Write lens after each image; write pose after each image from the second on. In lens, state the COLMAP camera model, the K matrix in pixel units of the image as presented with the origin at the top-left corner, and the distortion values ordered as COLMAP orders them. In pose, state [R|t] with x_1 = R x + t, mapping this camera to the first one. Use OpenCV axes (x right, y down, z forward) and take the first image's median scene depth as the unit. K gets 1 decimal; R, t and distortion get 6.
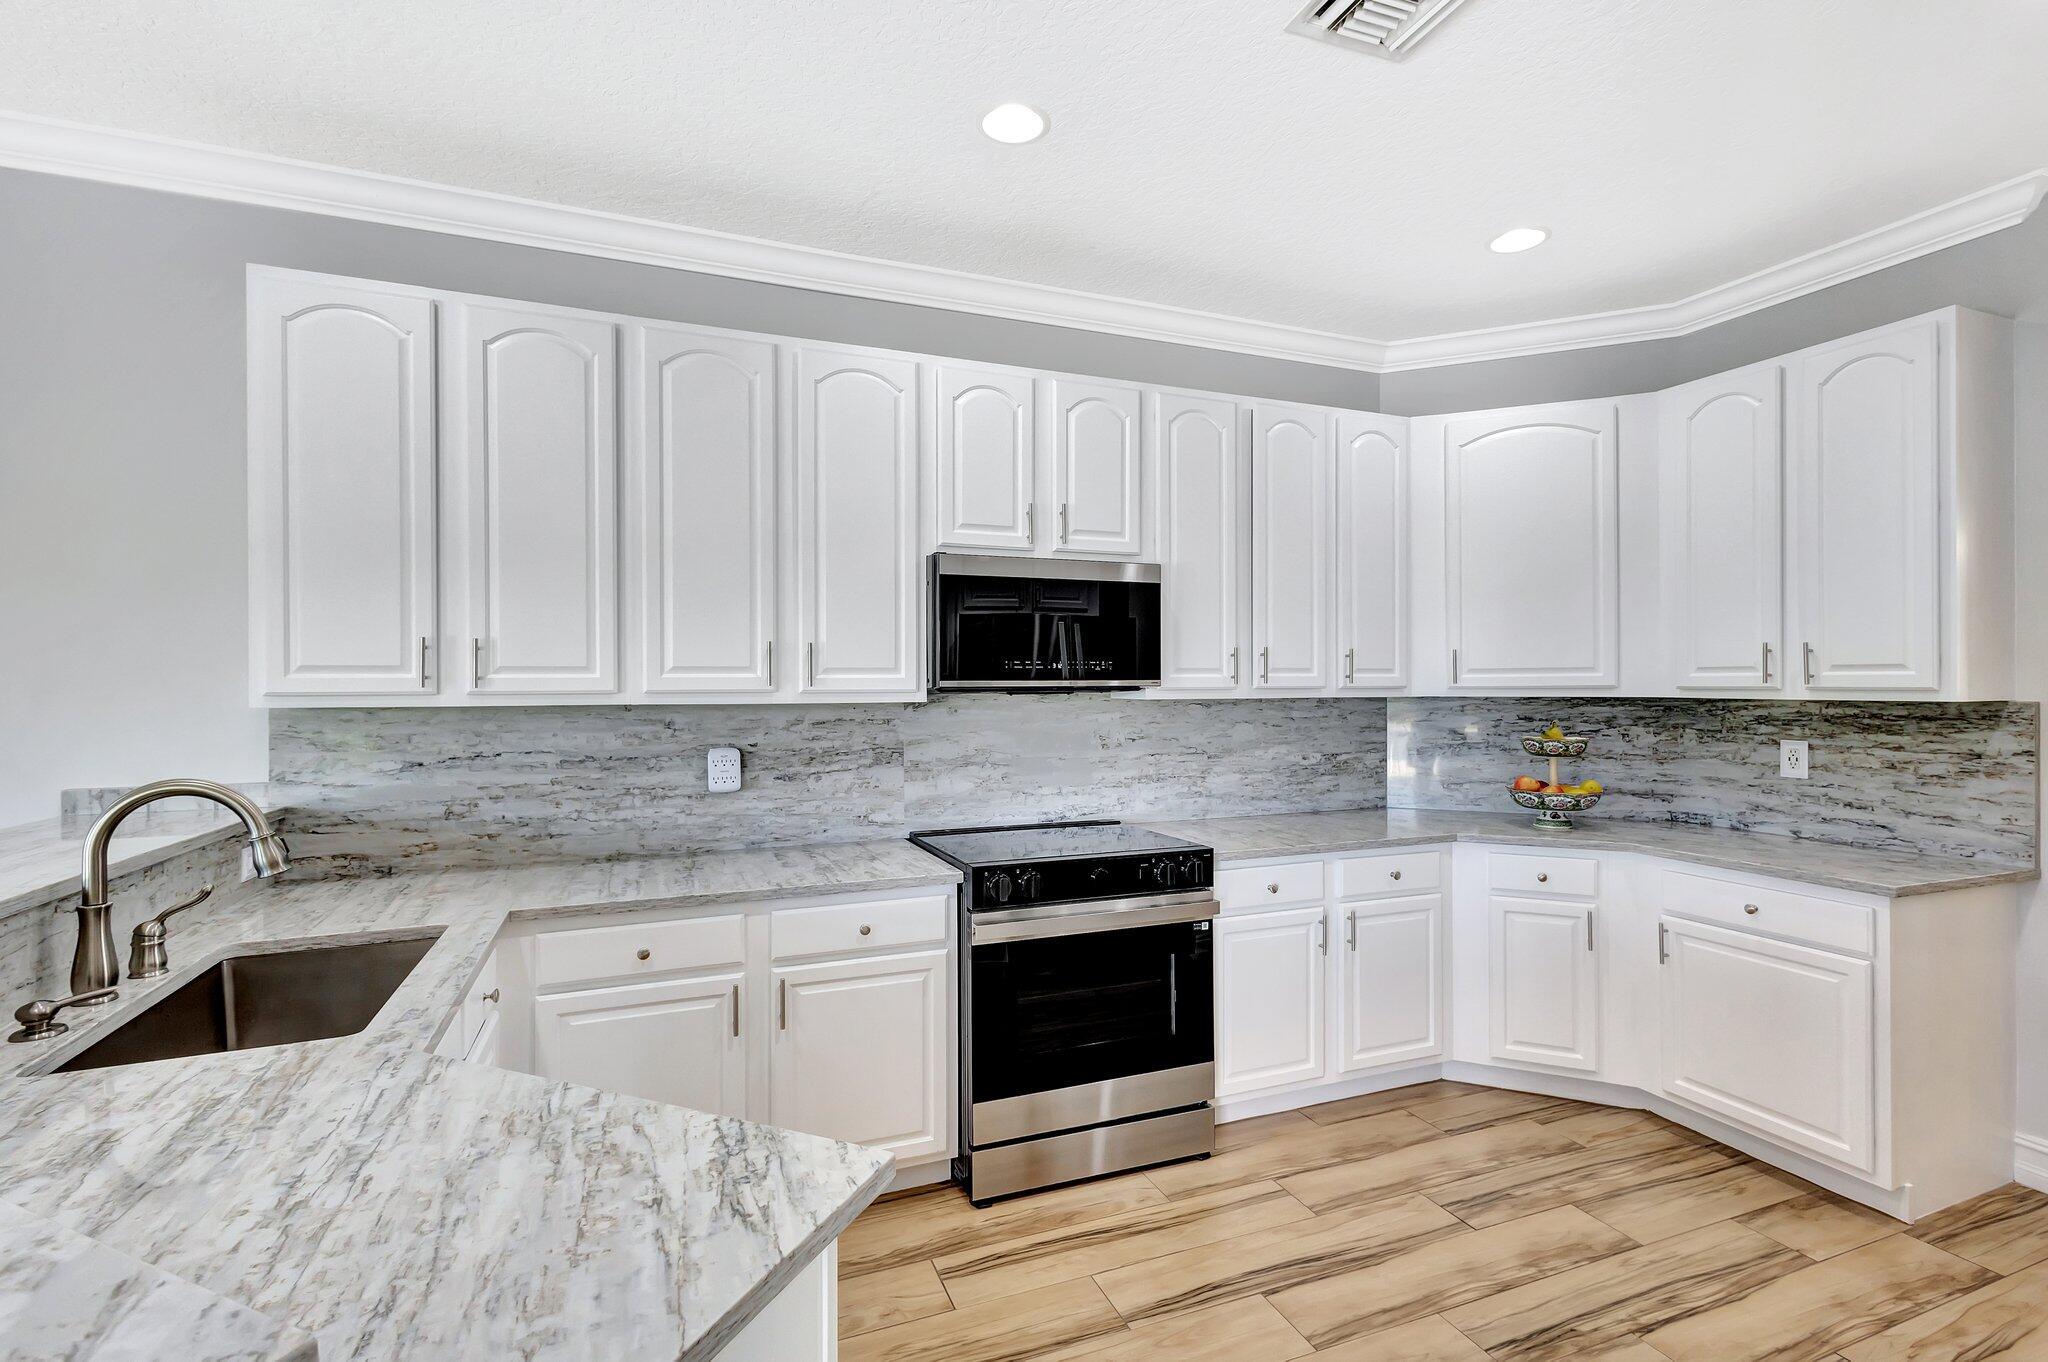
lens RADIAL K [[950.2, 0, 1024.9], [0, 950.2, 682.0], [0, 0, 1]] dist [0.011632, -0.003773]
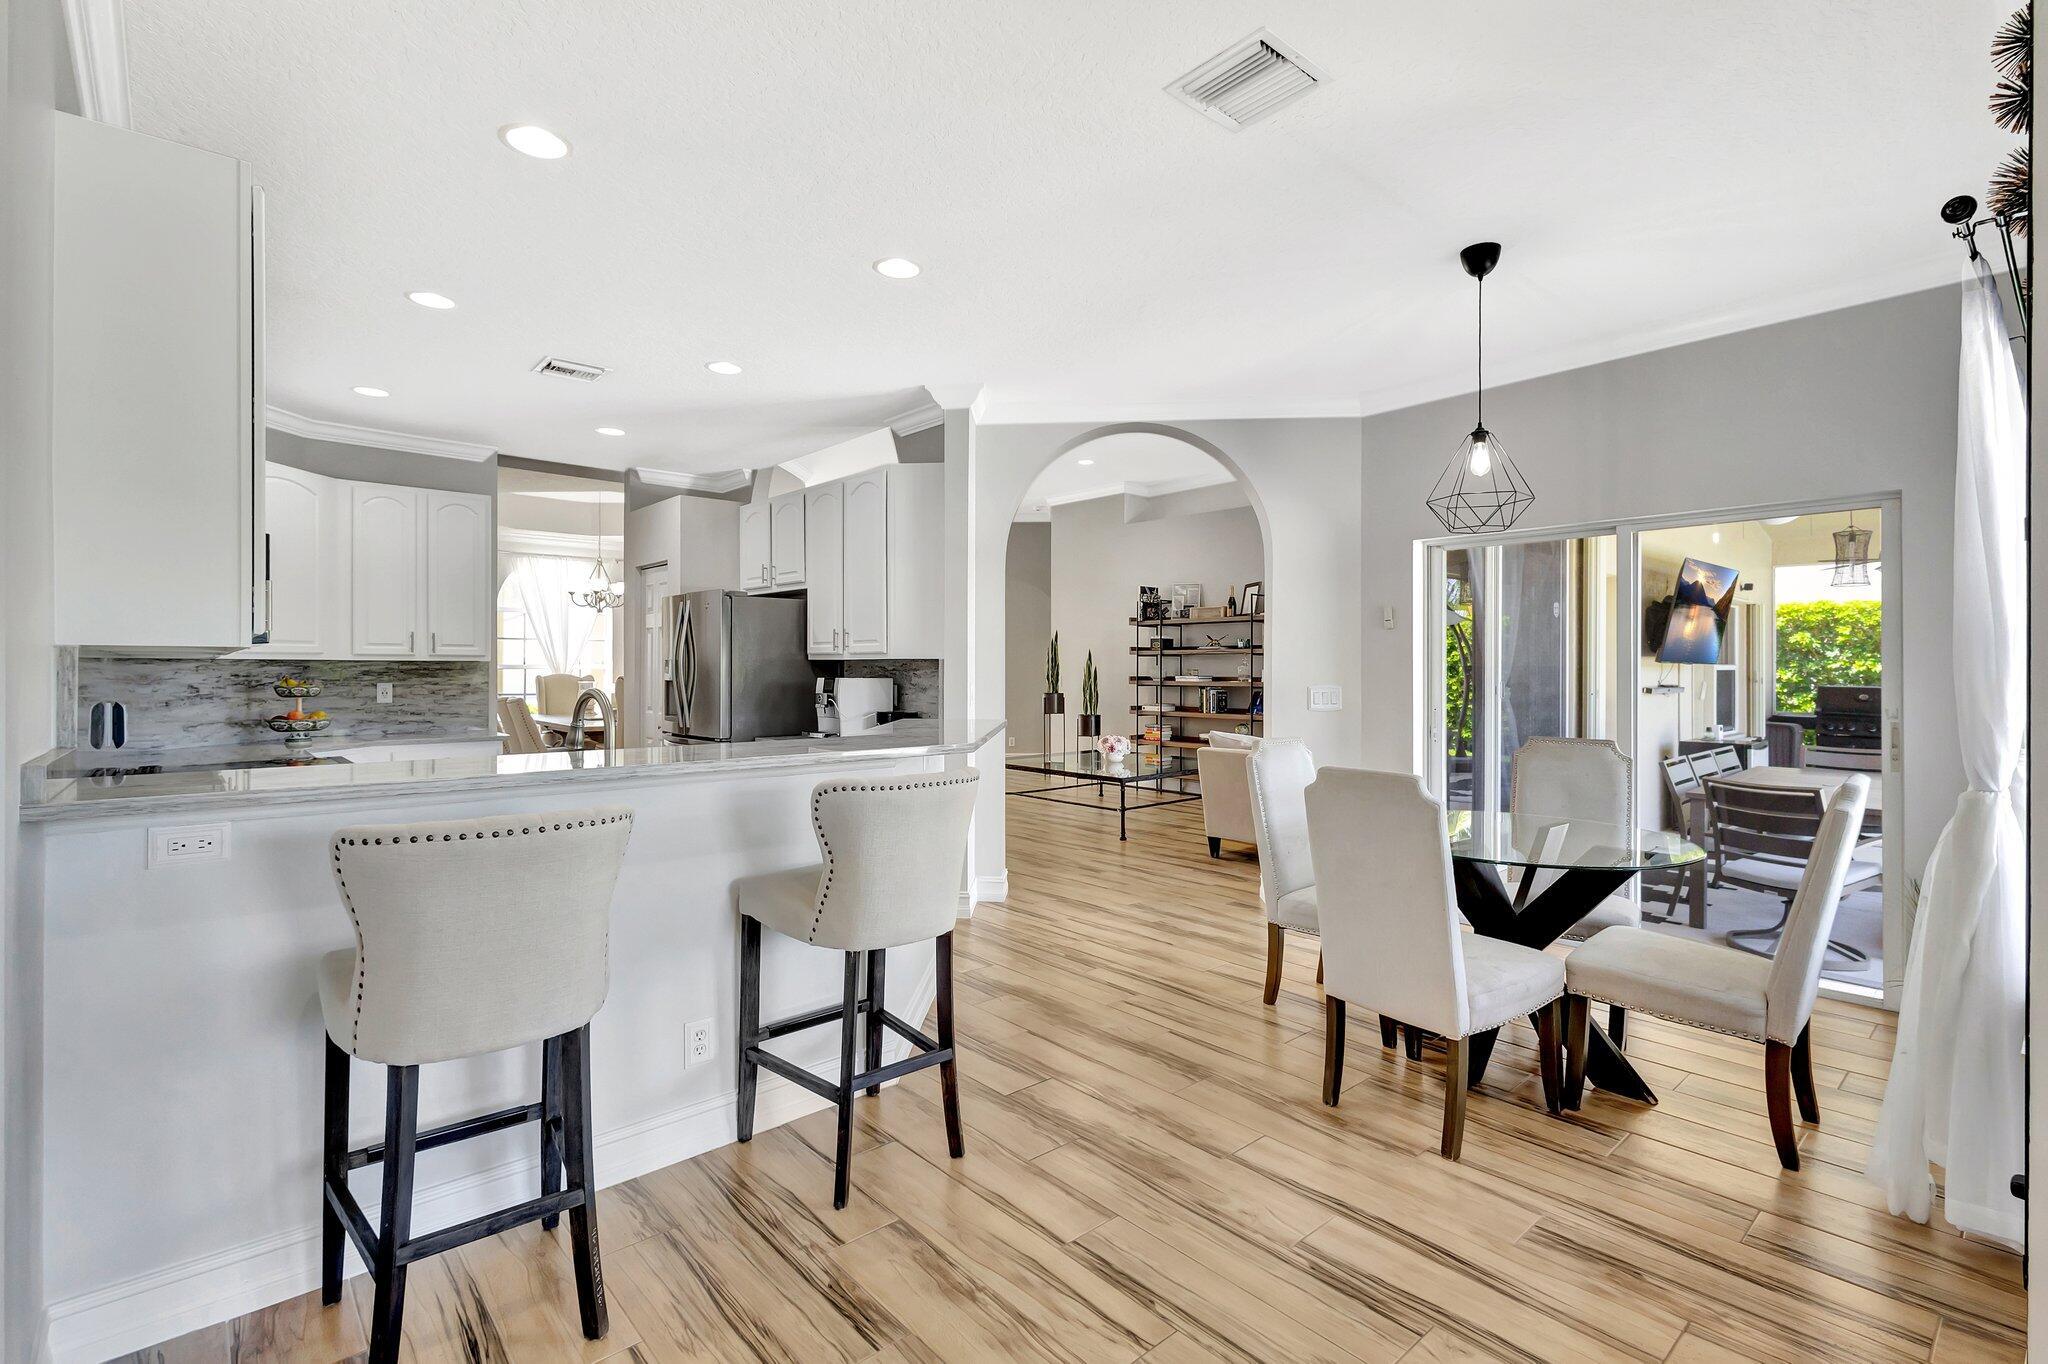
lens RADIAL K [[950.2, 0, 1022.0], [0, 950.2, 670.2], [0, 0, 1]] dist [0.011632, -0.003773]
pose [[-0.335044, 0.000096, 0.942203, -1.400964], [-0.000178, 1.000000, -0.000165, 0.036734], [-0.942203, -0.000222, -0.335044, 0.452414]]
